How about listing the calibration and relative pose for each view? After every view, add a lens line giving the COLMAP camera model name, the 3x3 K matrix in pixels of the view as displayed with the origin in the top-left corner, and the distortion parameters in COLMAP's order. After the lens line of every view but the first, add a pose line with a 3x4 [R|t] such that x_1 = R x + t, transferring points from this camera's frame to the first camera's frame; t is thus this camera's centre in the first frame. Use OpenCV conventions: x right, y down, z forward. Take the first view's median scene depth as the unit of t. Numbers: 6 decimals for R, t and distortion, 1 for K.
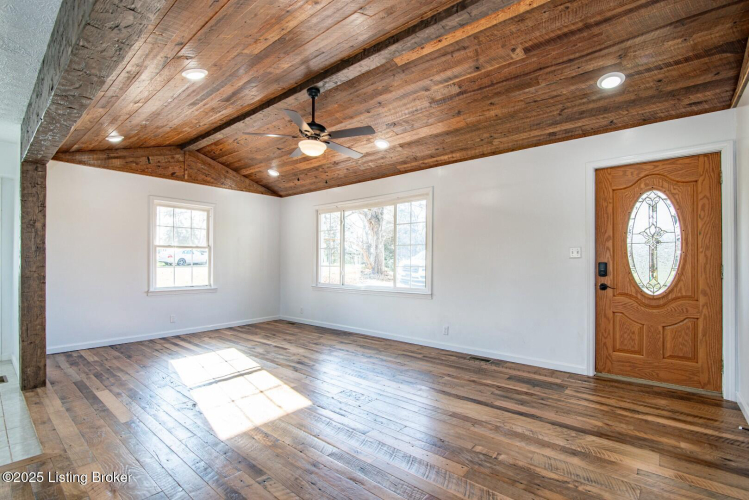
lens RADIAL K [[349.0, 0, 368.6], [0, 349.0, 258.0], [0, 0, 1]] dist [-0.012399, 0.001044]
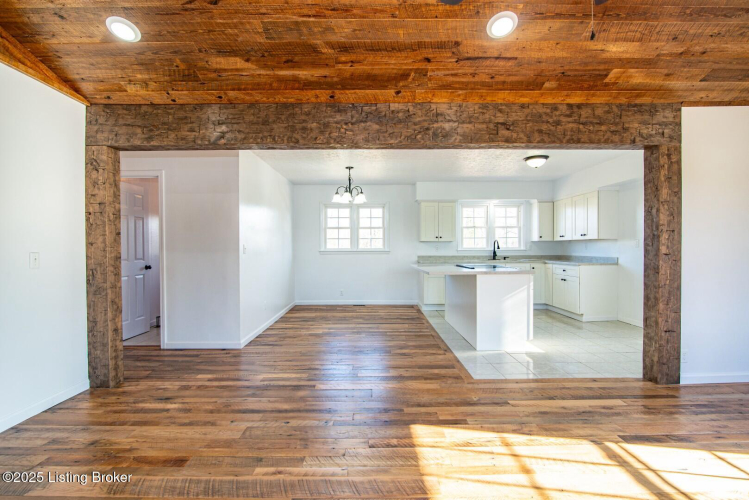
lens RADIAL K [[349.0, 0, 379.9], [0, 349.0, 250.1], [0, 0, 1]] dist [-0.012399, 0.001044]
pose [[-0.745110, 0.006552, -0.666910, 0.145019], [0.010038, 0.999949, -0.001391, 0.002940], [0.666866, -0.007731, -0.745137, 0.744174]]
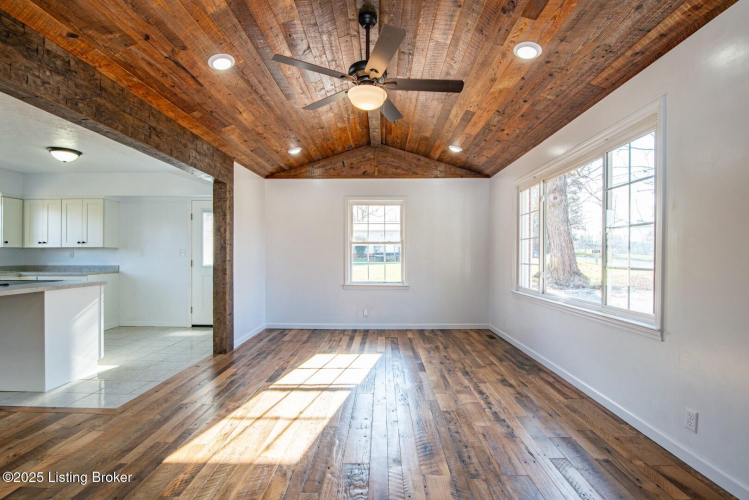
lens RADIAL K [[349.0, 0, 370.8], [0, 349.0, 251.3], [0, 0, 1]] dist [-0.012399, 0.001044]
pose [[0.631342, -0.011009, -0.775426, 0.261613], [0.007987, 0.999939, -0.007694, 0.000487], [0.775463, -0.001336, 0.631391, 0.372103]]
